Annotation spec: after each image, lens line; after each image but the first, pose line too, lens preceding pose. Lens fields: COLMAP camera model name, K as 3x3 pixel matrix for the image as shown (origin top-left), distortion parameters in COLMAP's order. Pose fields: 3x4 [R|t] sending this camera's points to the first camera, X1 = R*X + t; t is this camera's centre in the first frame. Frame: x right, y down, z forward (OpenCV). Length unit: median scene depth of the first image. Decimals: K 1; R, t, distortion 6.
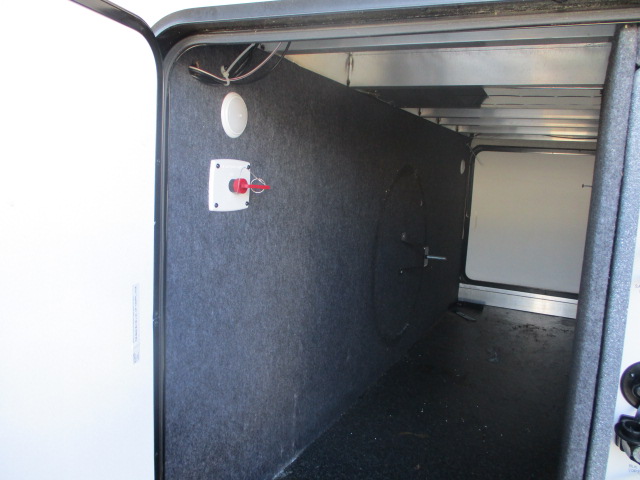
lens RADIAL K [[529.3, 0, 323.6], [0, 529.3, 237.2], [0, 0, 1]] dist [-0.039862, 0.020948]
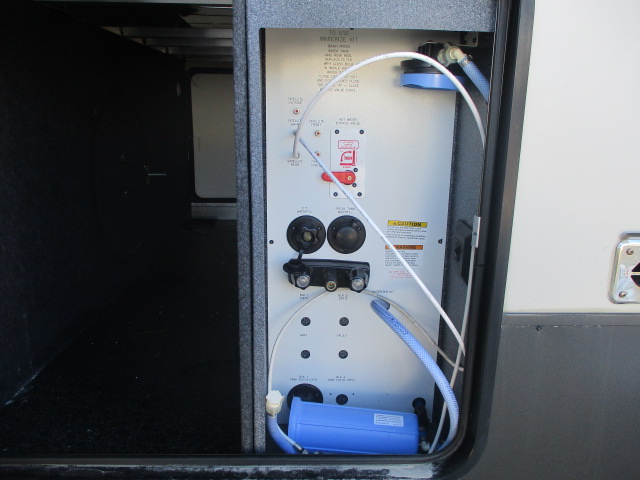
lens RADIAL K [[529.3, 0, 323.6], [0, 529.3, 237.2], [0, 0, 1]] dist [-0.039862, 0.020948]
pose [[0.882765, -0.150188, 0.445163, 0.027539], [0.091864, 0.984416, 0.149953, 0.050313], [-0.460746, -0.091479, 0.882805, -0.136117]]
